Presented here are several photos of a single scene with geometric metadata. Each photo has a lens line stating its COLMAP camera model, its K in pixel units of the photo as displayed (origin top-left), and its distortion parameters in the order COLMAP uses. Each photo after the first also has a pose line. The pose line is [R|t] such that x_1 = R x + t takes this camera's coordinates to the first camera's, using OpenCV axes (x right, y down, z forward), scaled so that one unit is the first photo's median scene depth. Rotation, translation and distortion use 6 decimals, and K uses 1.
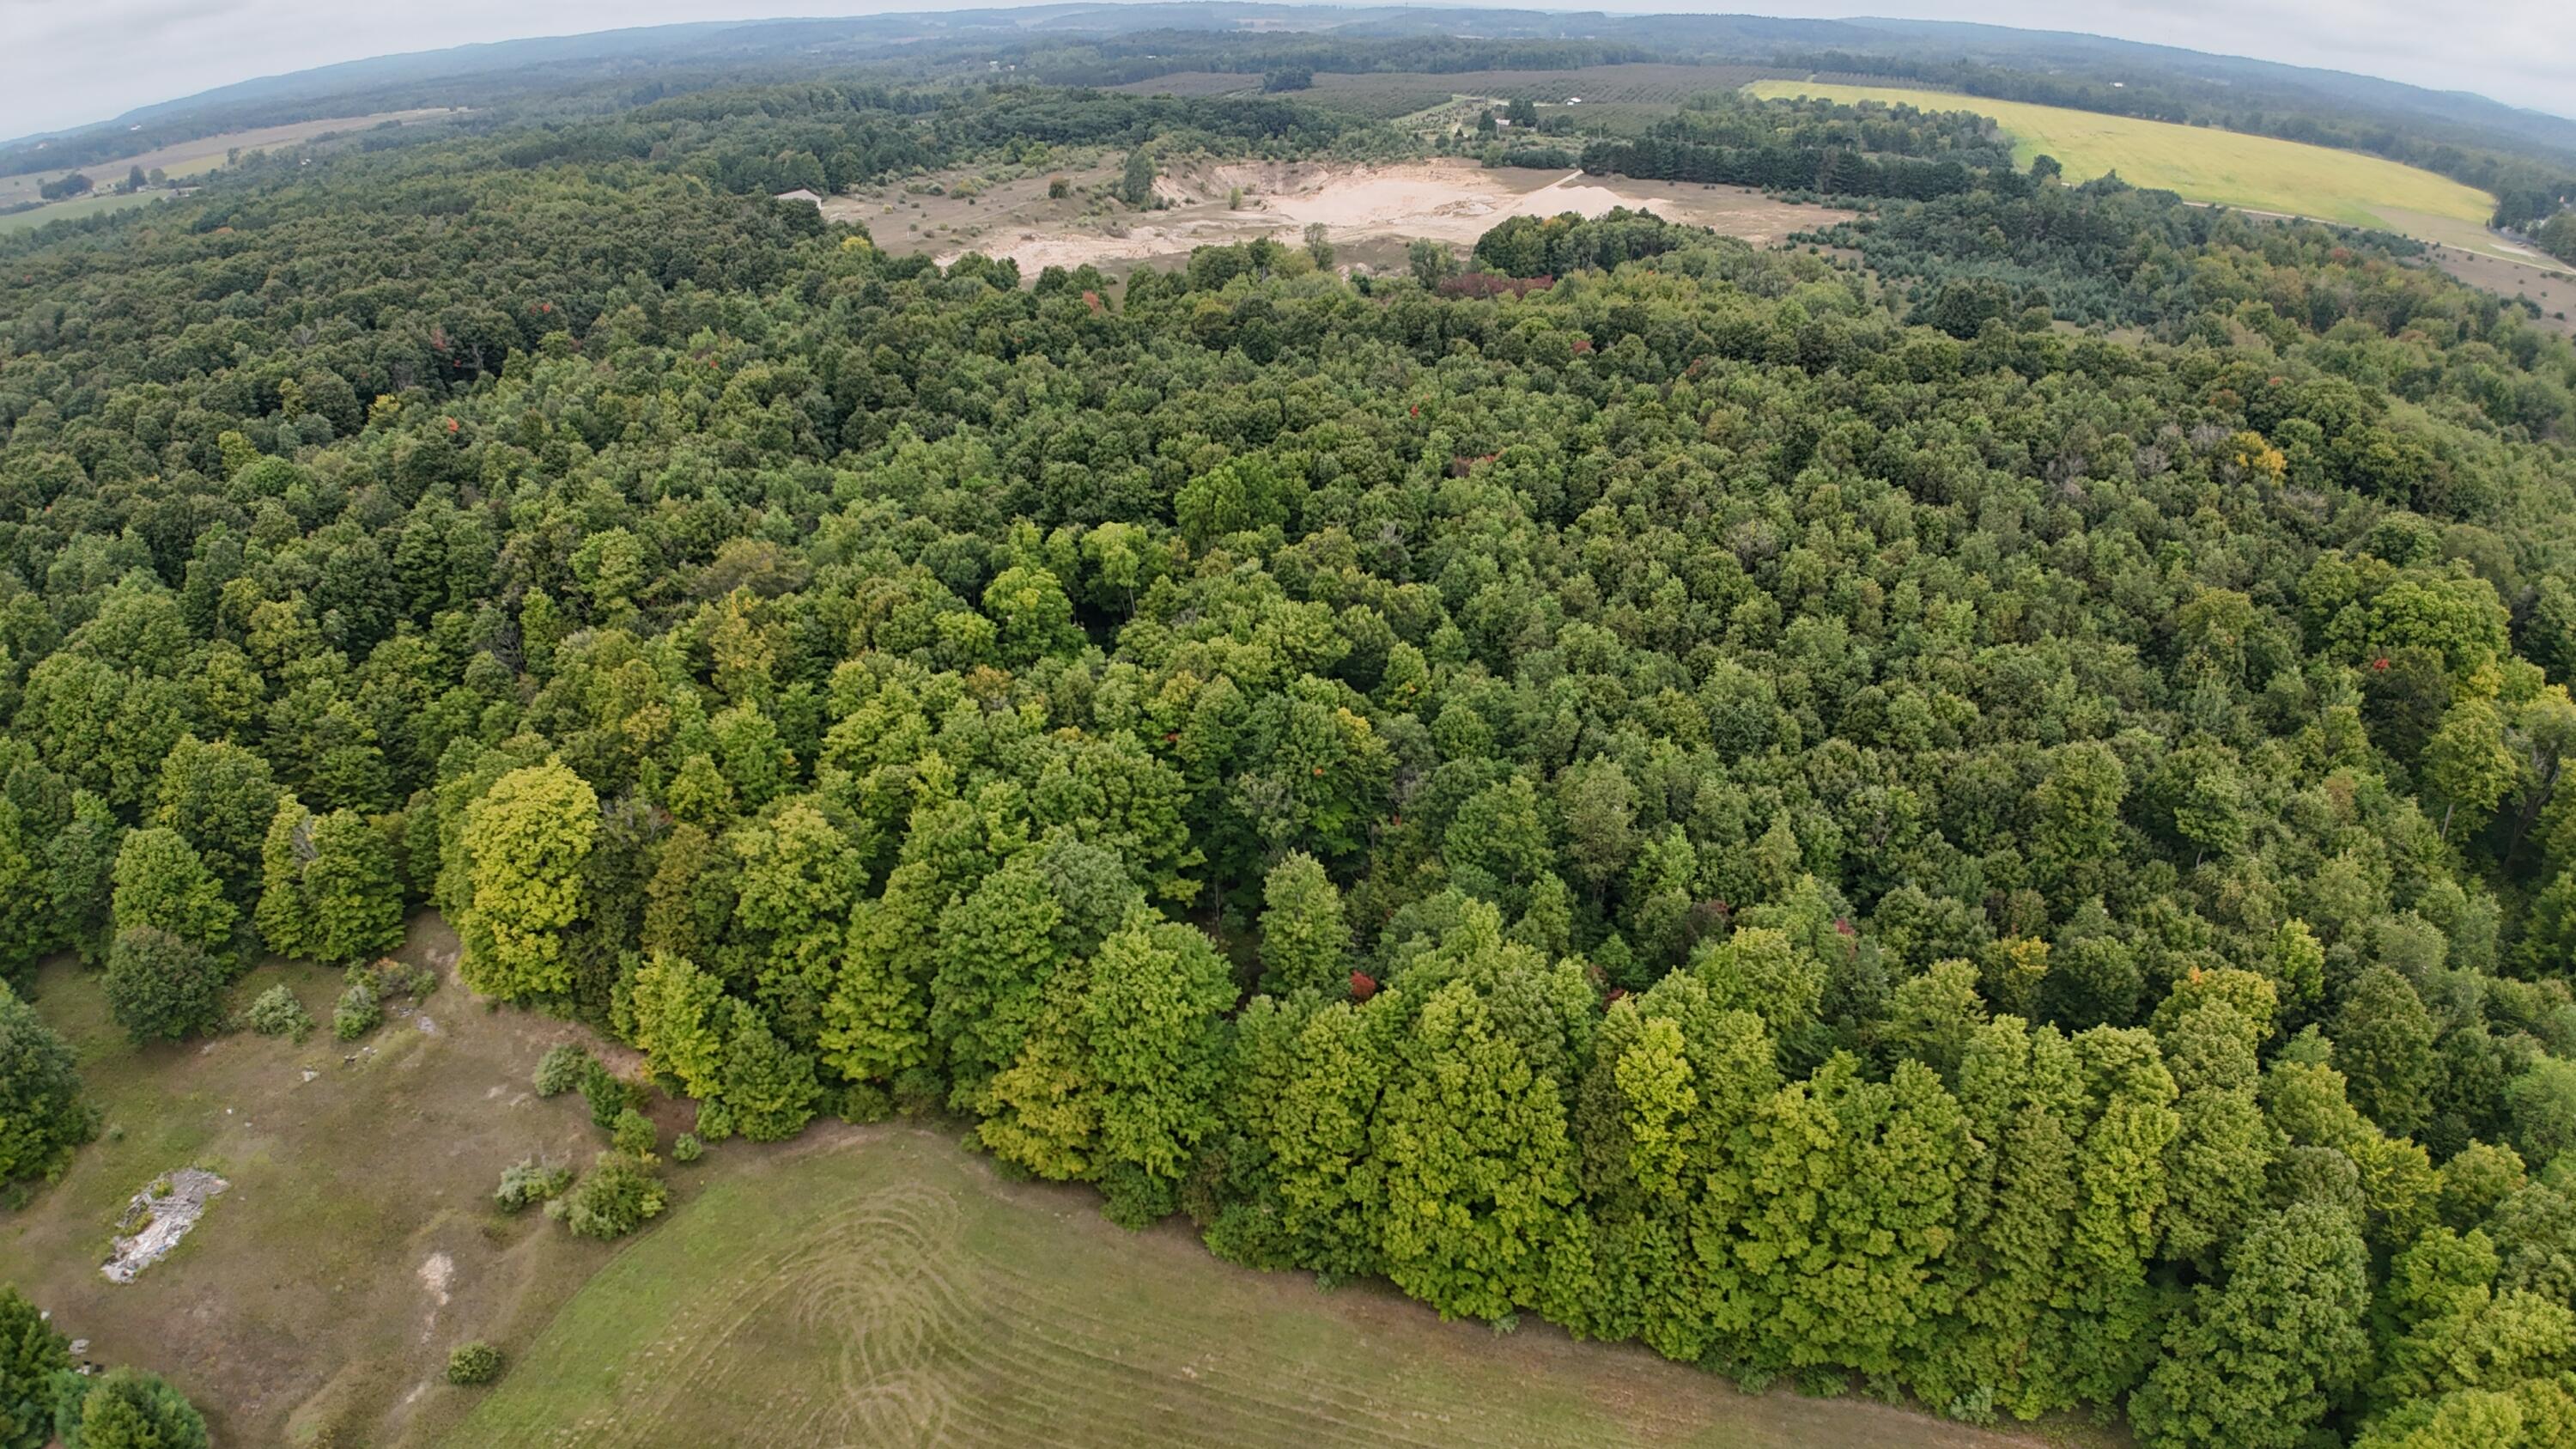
lens RADIAL K [[1590.0, 0, 1296.2], [0, 1590.0, 725.5], [0, 0, 1]] dist [-0.182465, 0.018557]
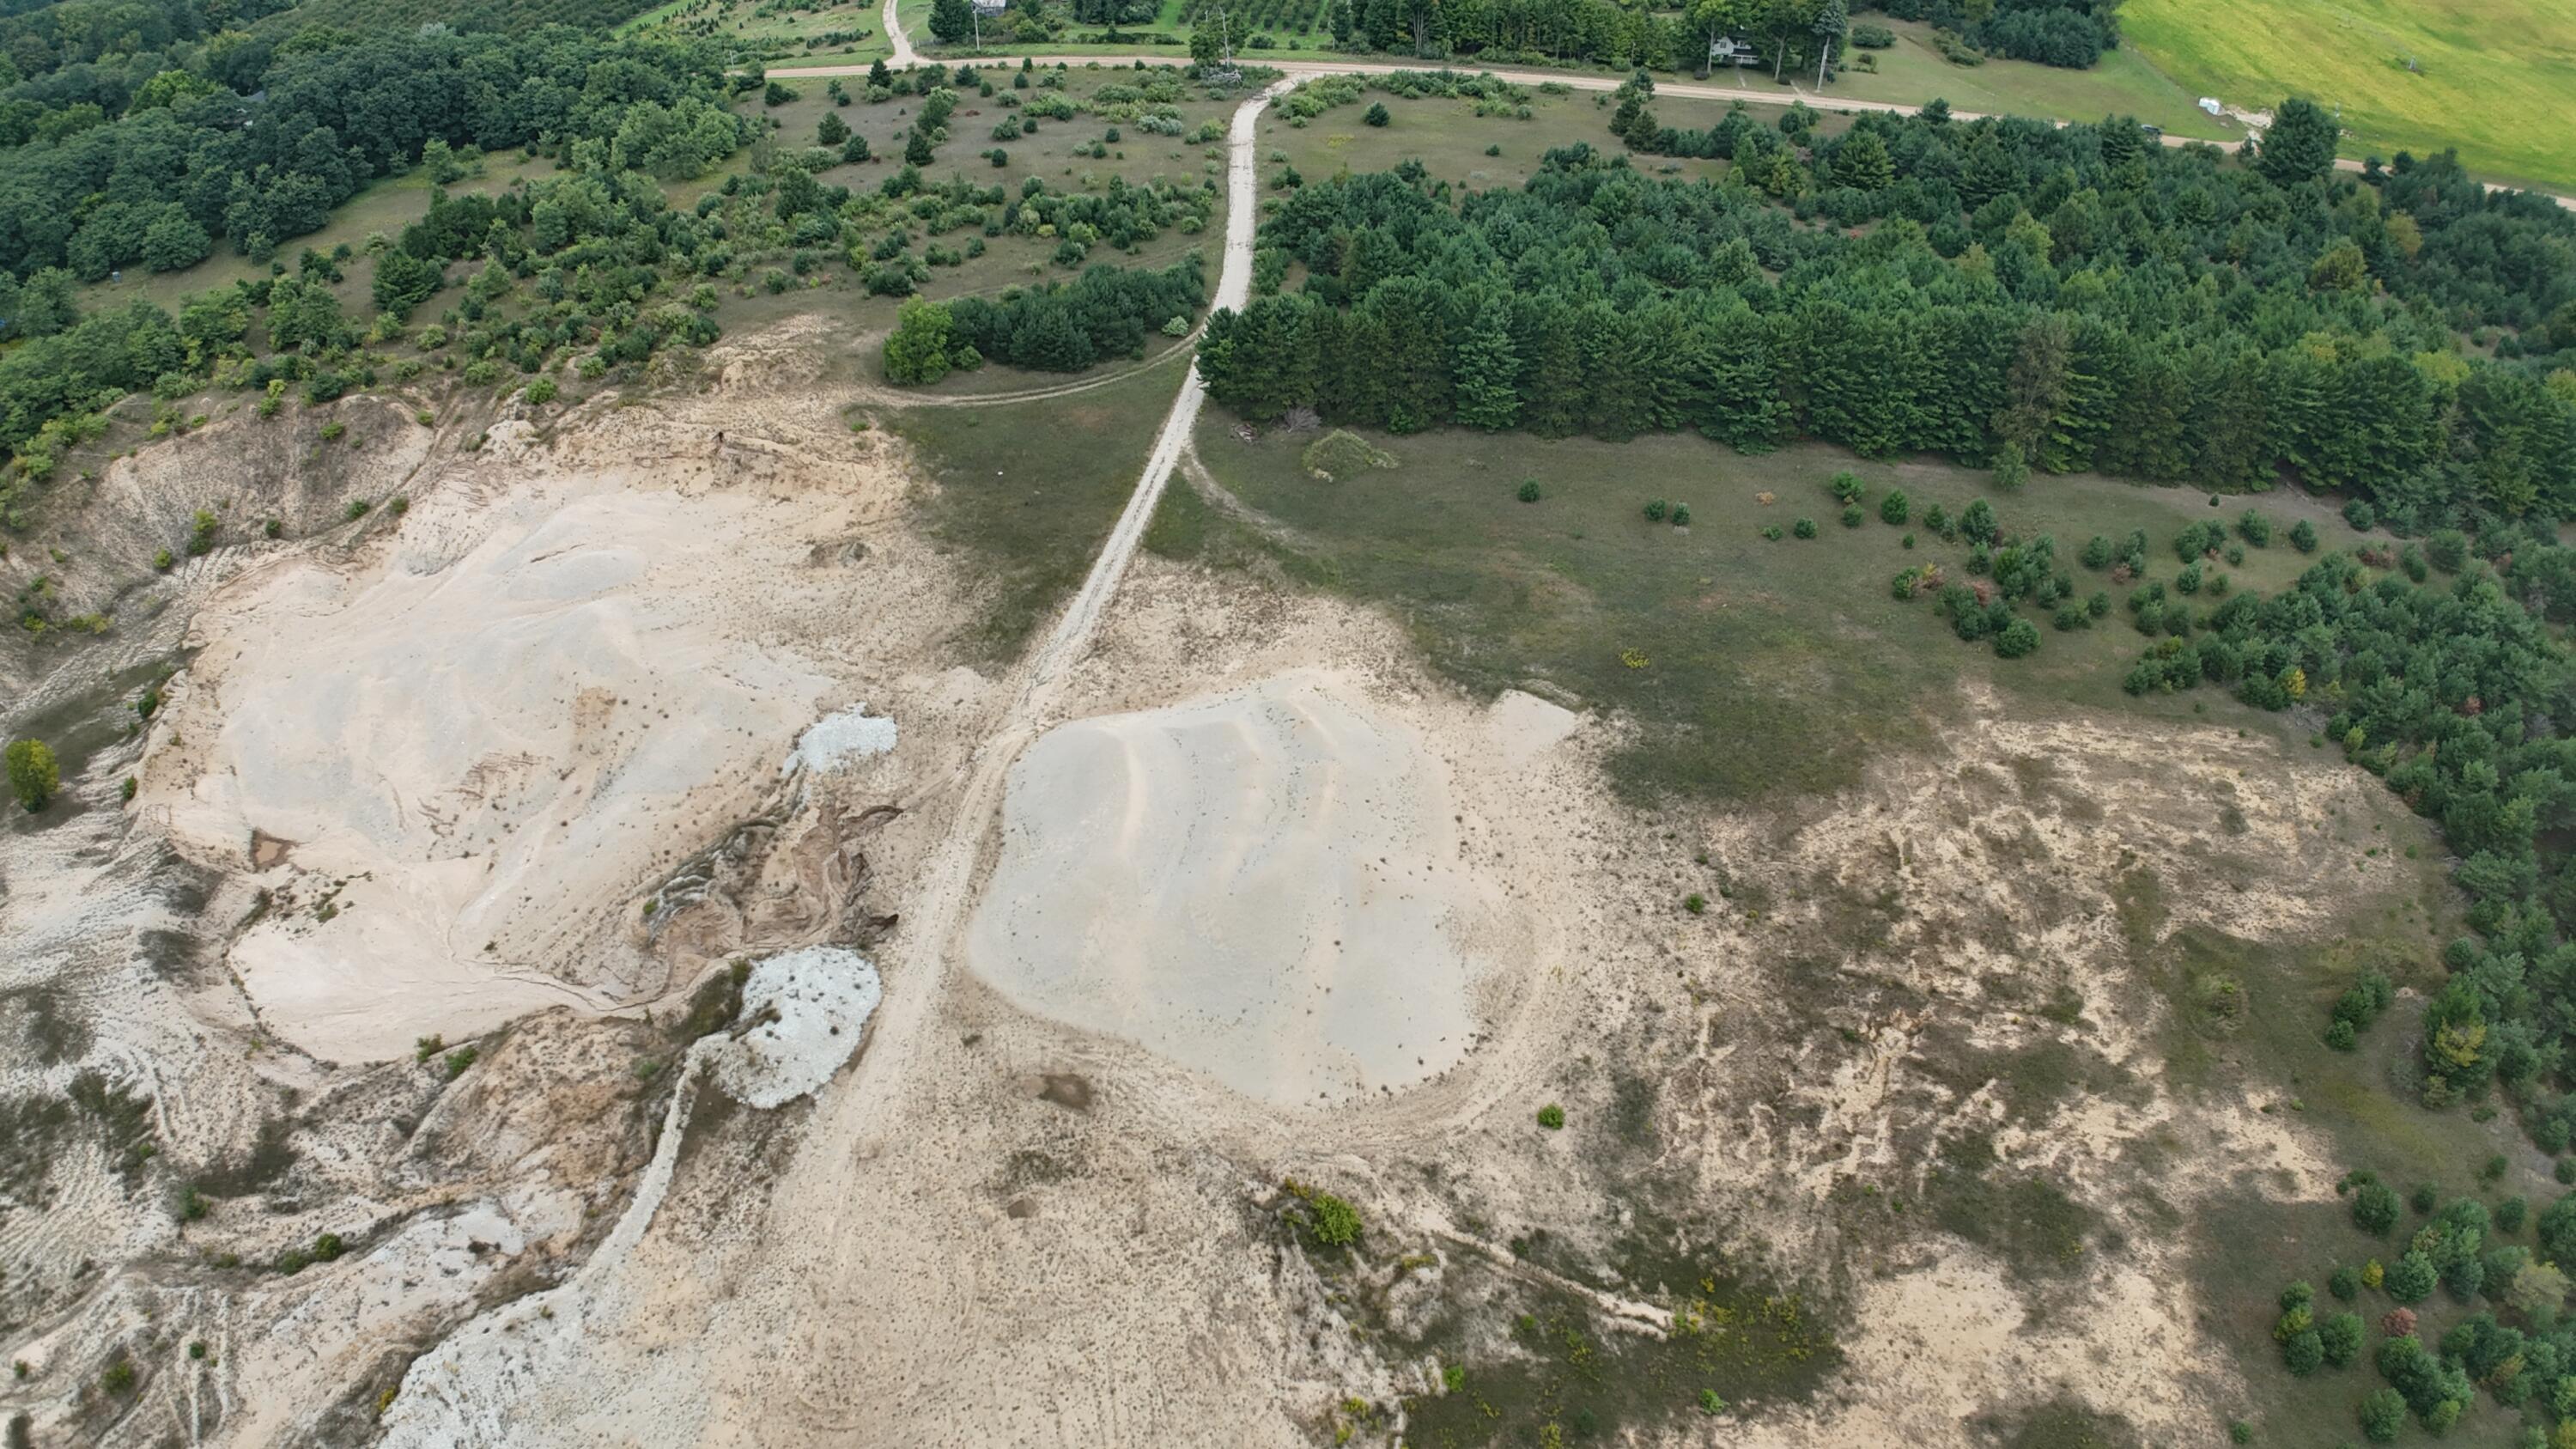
lens RADIAL K [[1627.5, 0, 1271.7], [0, 1627.5, 721.5], [0, 0, 1]] dist [-0.175821, 0.013253]
pose [[0.971926, -0.153776, 0.178080, 0.288745], [0.111789, 0.967788, 0.225586, -0.811344], [-0.207034, -0.199346, 0.957809, 1.506446]]
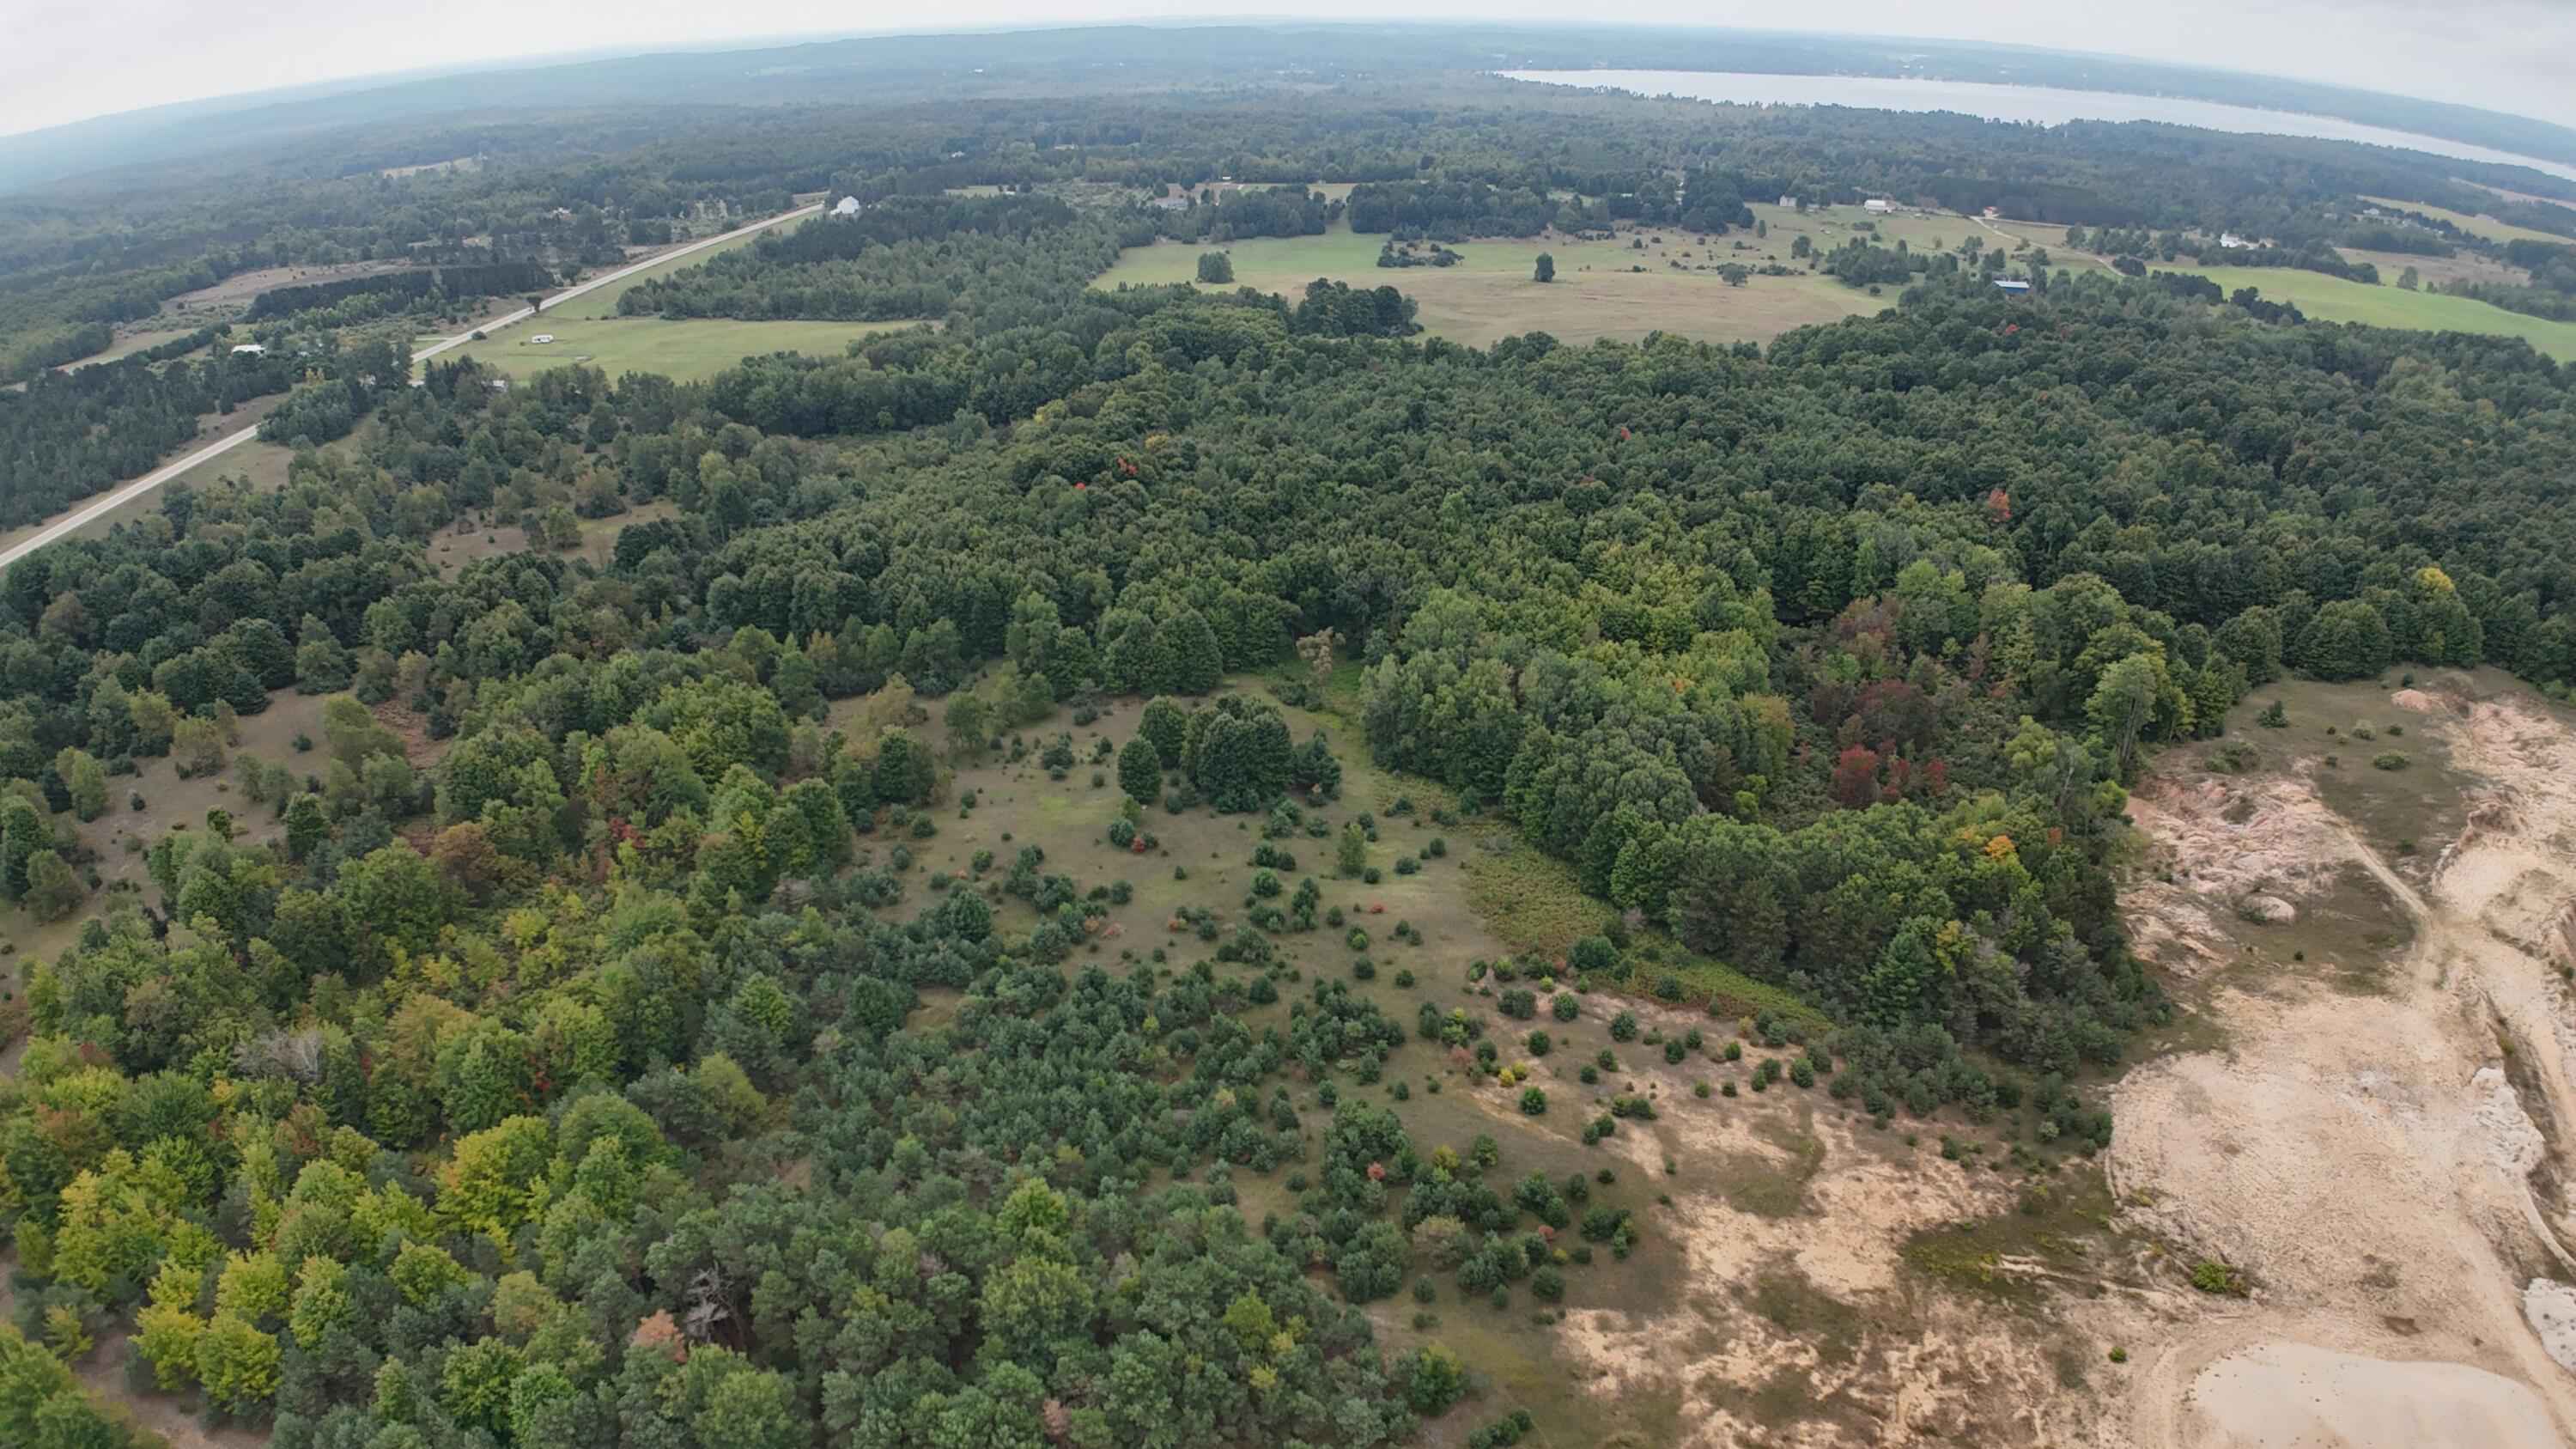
lens RADIAL K [[1585.3, 0, 1277.9], [0, 1585.3, 730.4], [0, 0, 1]] dist [-0.178066, 0.018619]
pose [[-0.959719, 0.129880, -0.249140, 0.824899], [-0.111426, 0.638079, 0.761865, -1.133259], [0.257923, 0.758937, -0.597905, 1.938107]]
